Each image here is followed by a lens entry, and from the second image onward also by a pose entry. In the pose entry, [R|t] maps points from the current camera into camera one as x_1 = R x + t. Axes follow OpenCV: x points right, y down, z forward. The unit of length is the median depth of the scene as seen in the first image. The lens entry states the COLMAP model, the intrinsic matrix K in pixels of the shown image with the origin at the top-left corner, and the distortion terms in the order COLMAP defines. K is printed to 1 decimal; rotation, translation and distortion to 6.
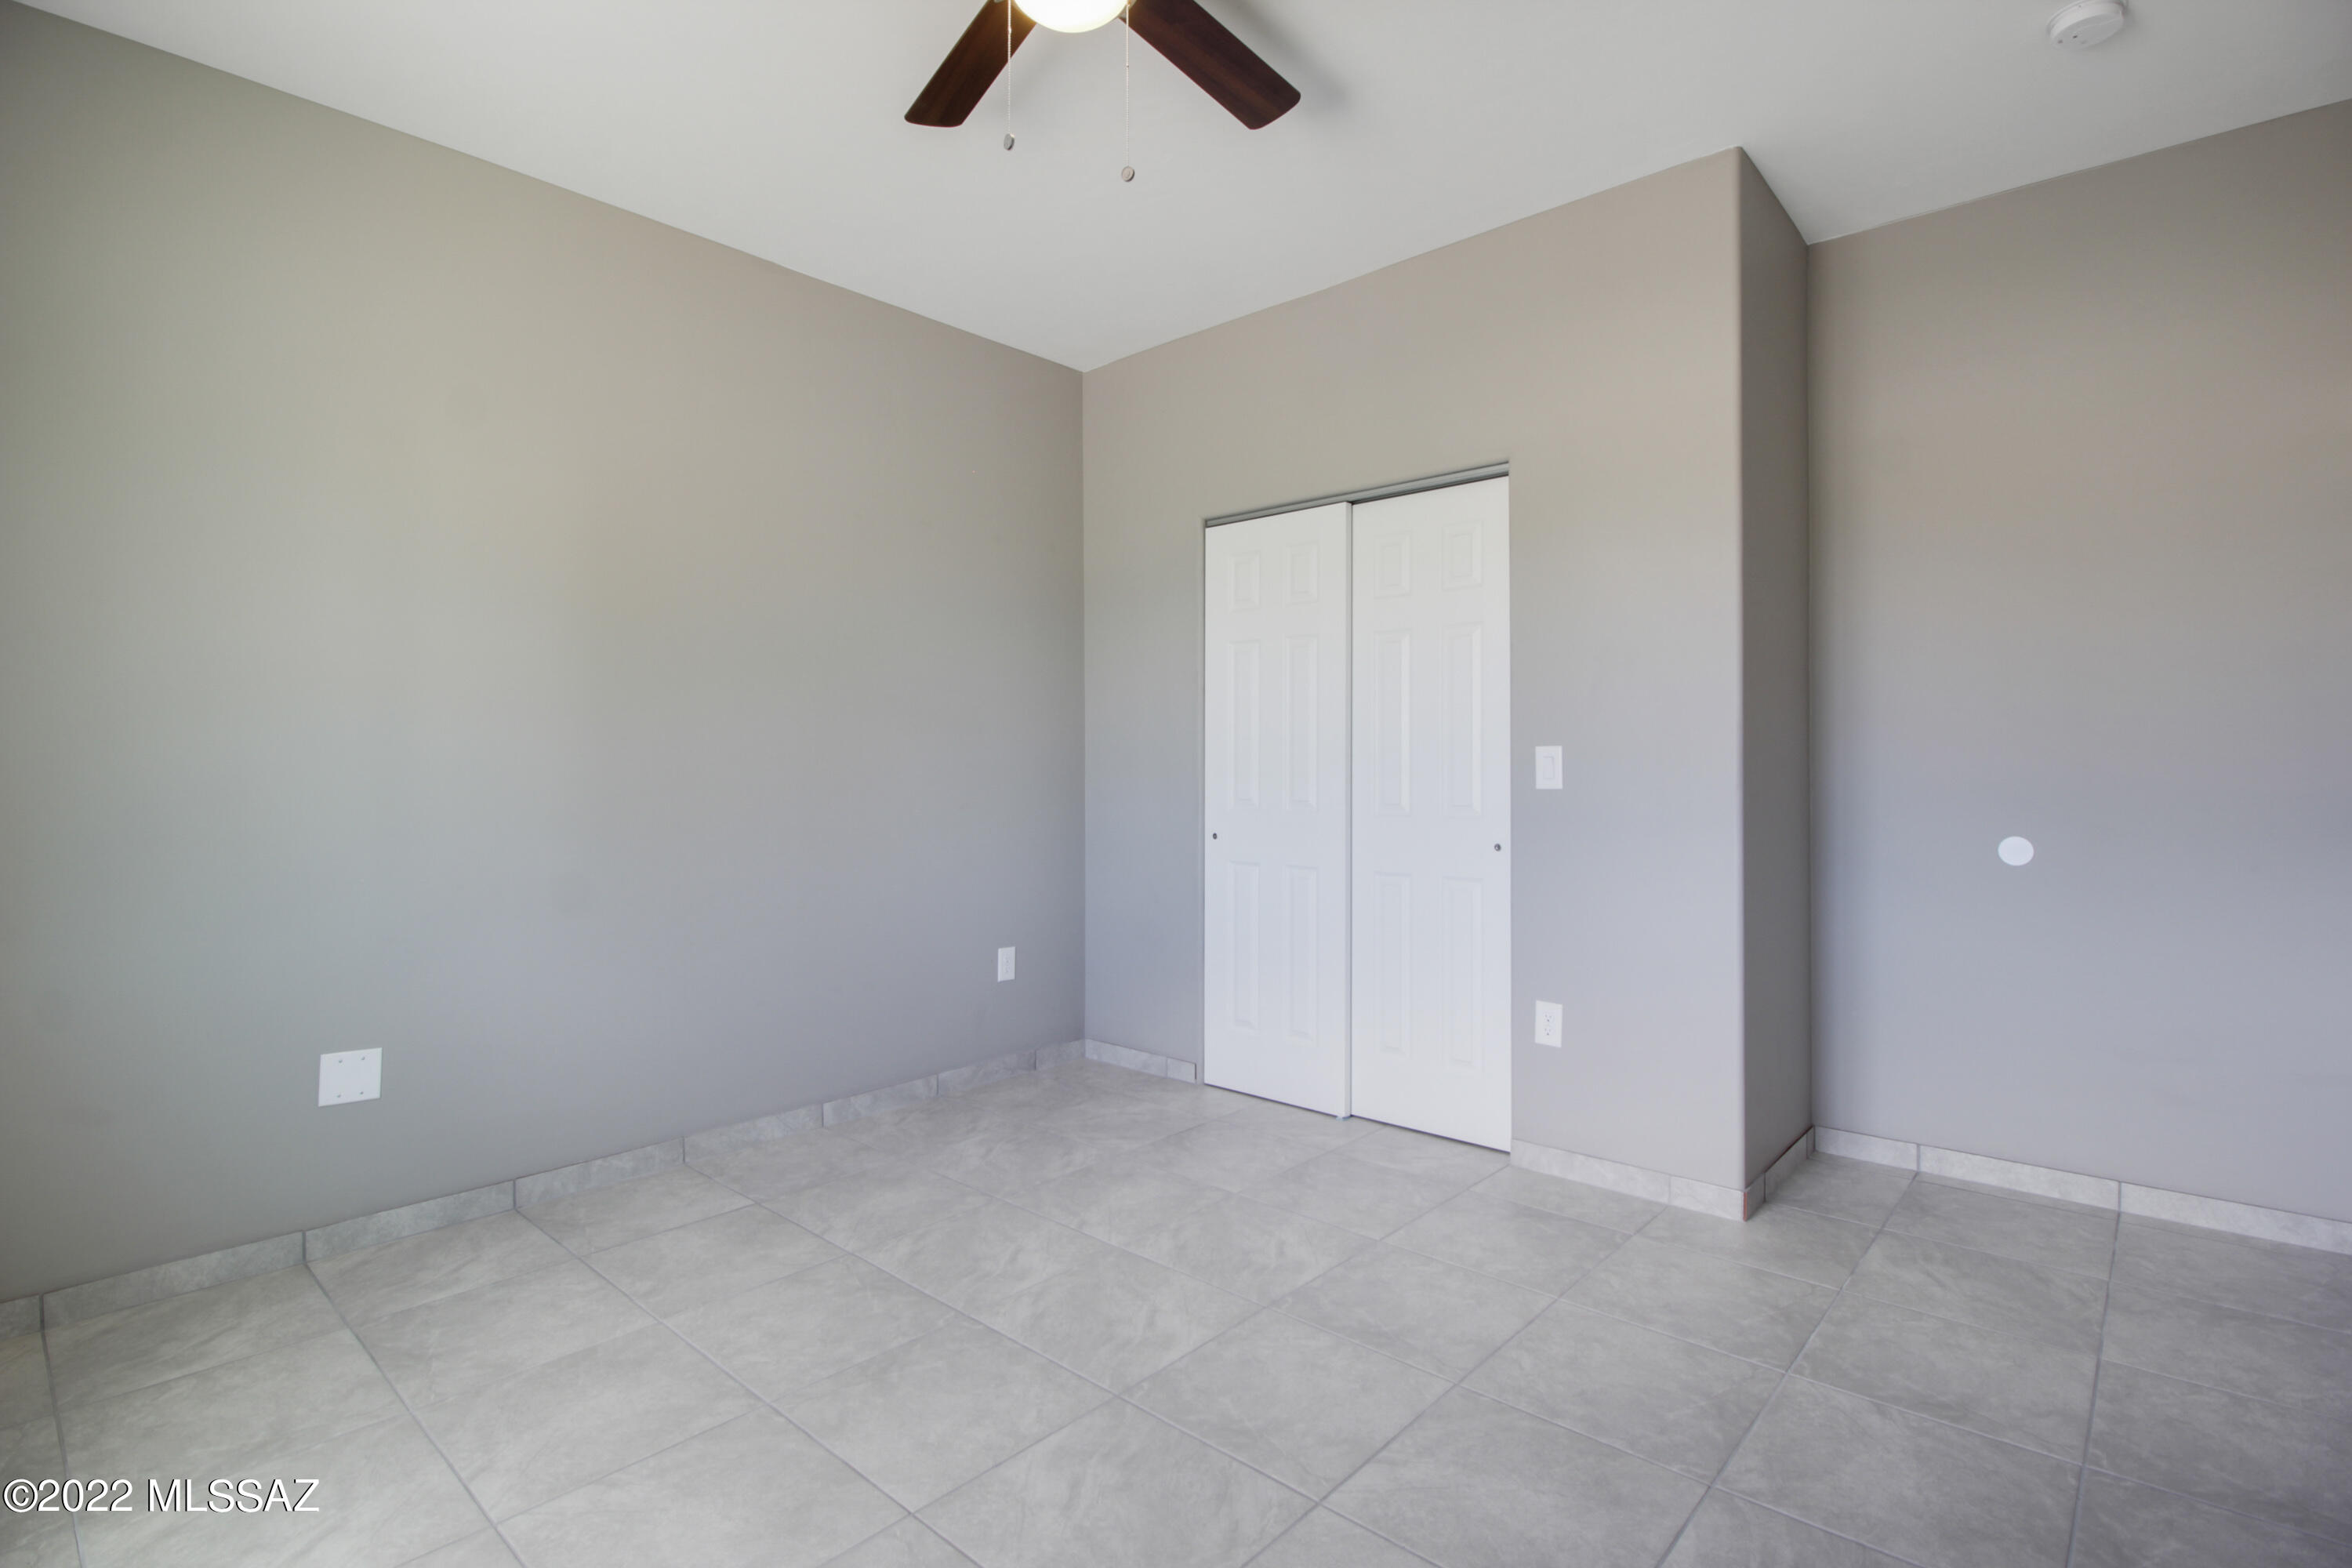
lens RADIAL K [[1117.4, 0, 1172.7], [0, 1117.4, 772.6], [0, 0, 1]] dist [0.021972, -0.013845]
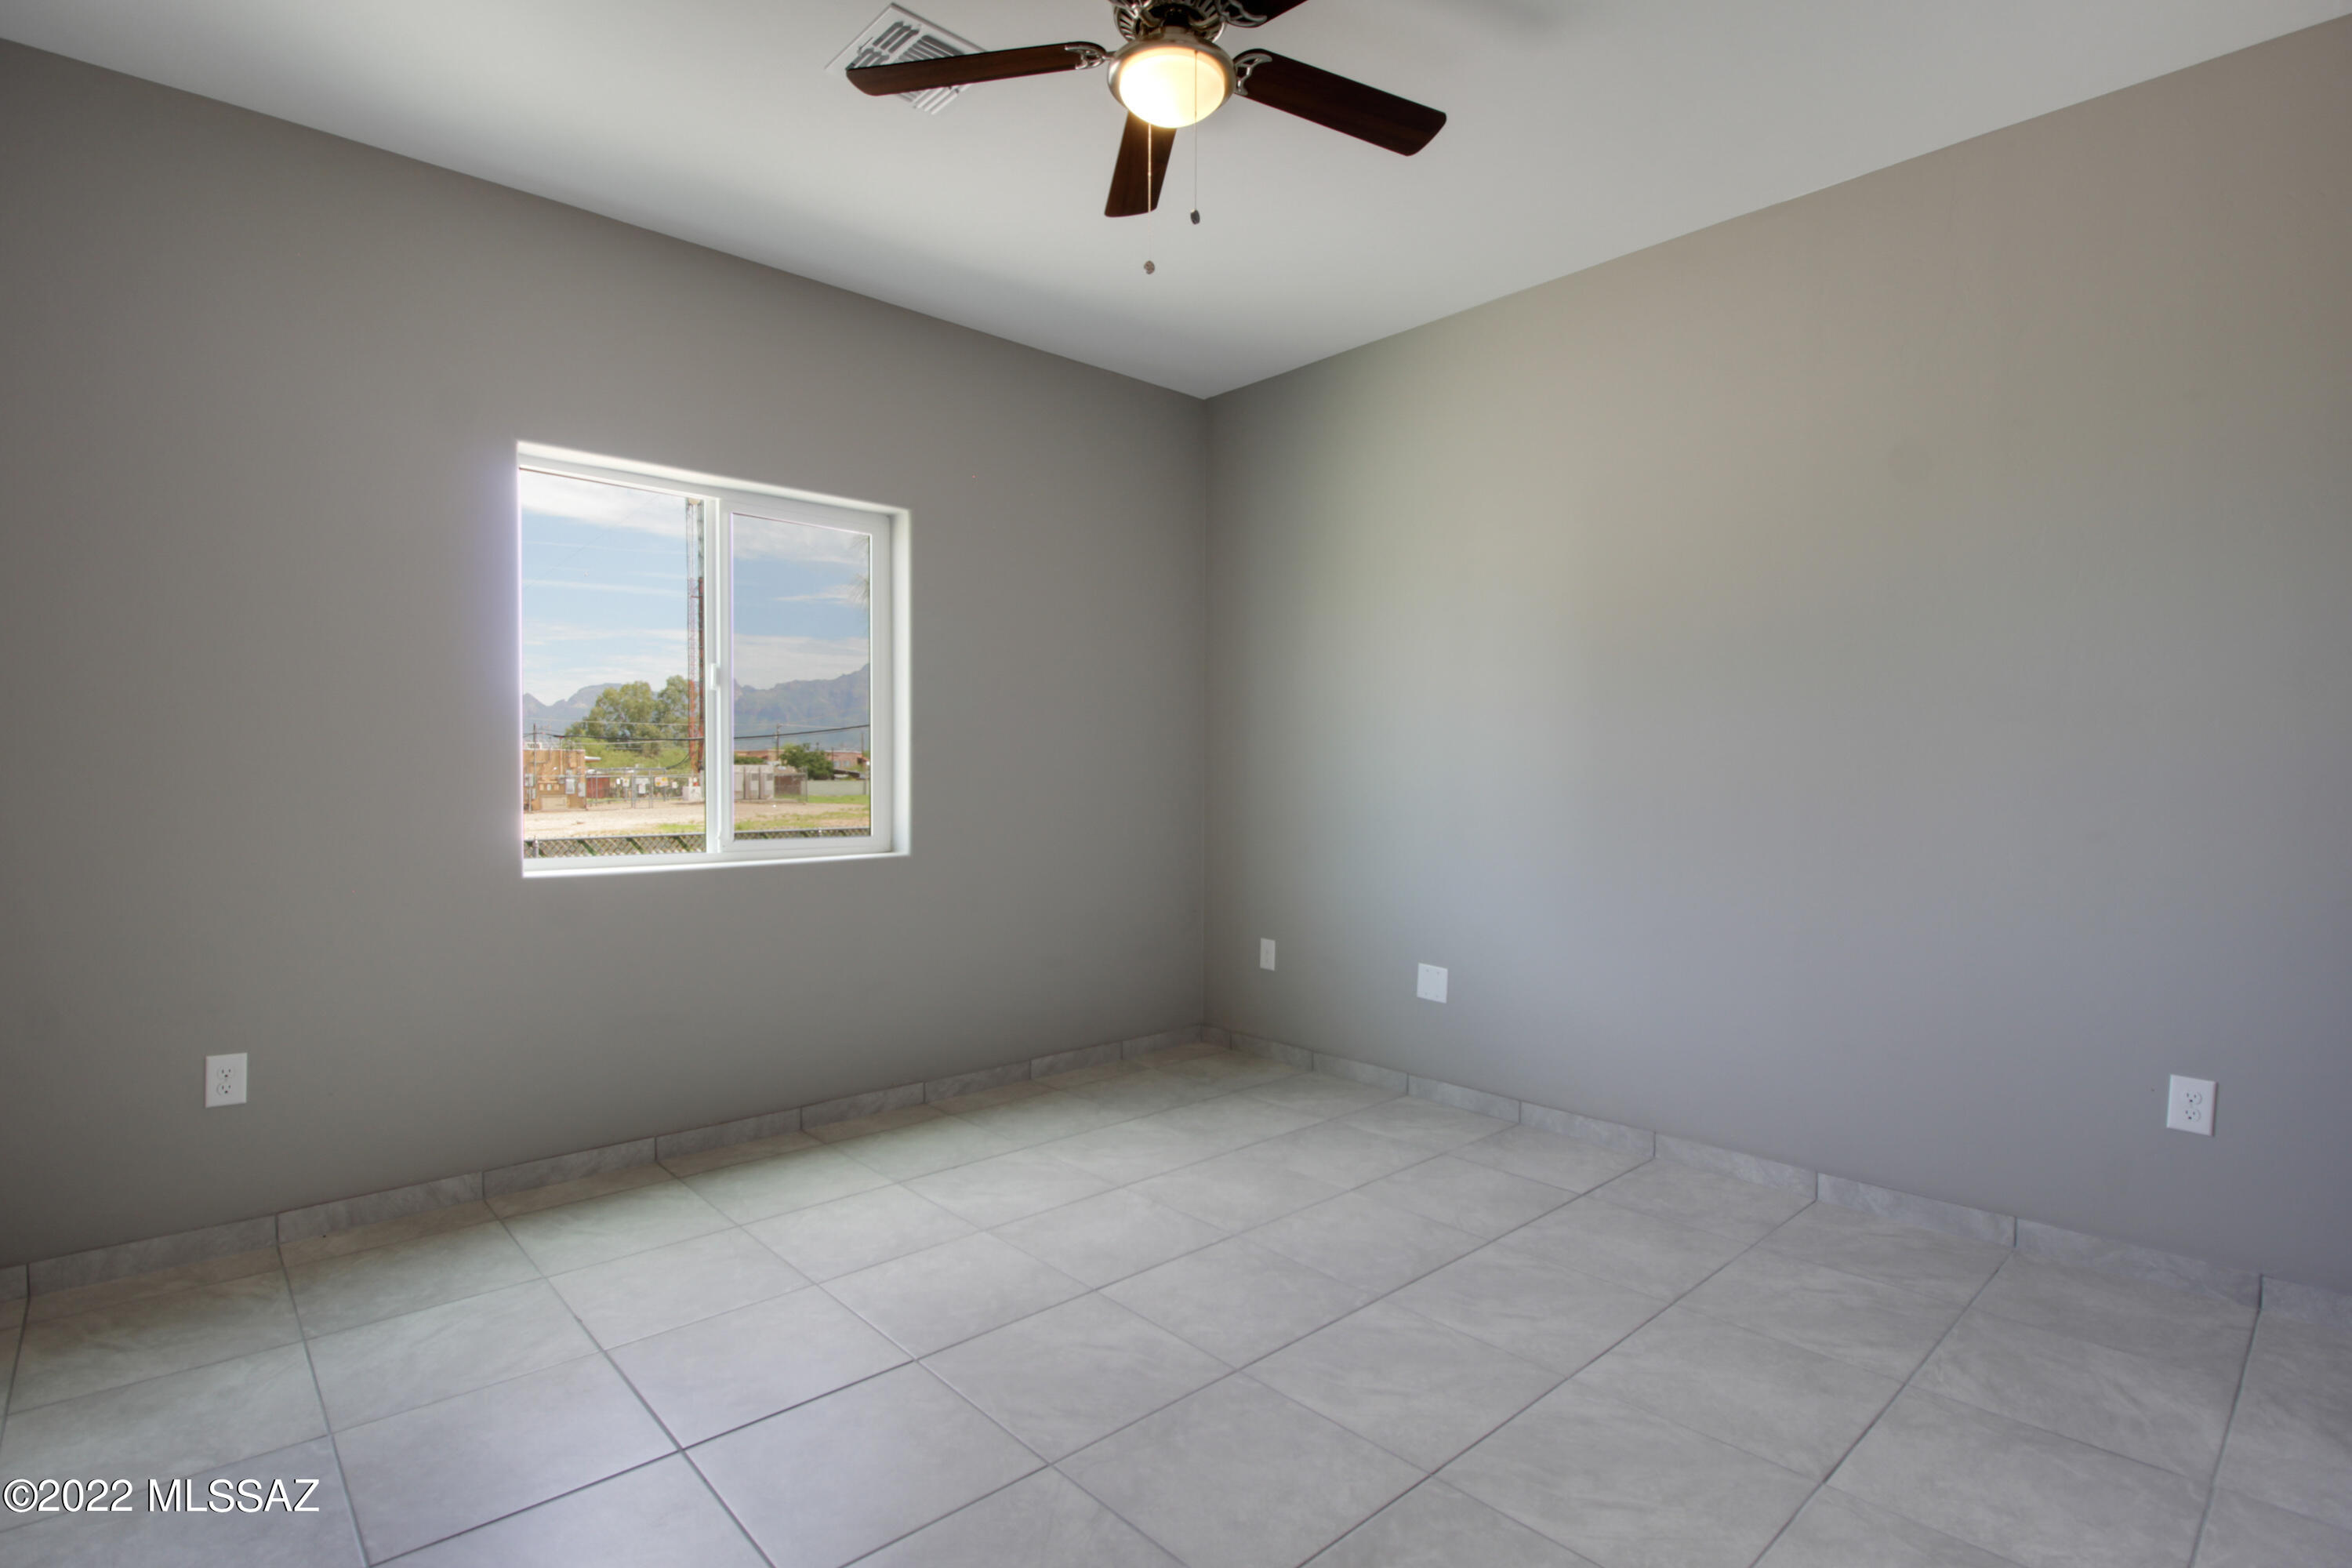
lens RADIAL K [[1117.4, 0, 1172.7], [0, 1117.4, 772.6], [0, 0, 1]] dist [0.021972, -0.013845]
pose [[-0.084600, 0.000916, -0.996415, 0.707901], [-0.001872, 0.999998, 0.001078, -0.009926], [0.996413, 0.001956, -0.084599, 0.713000]]
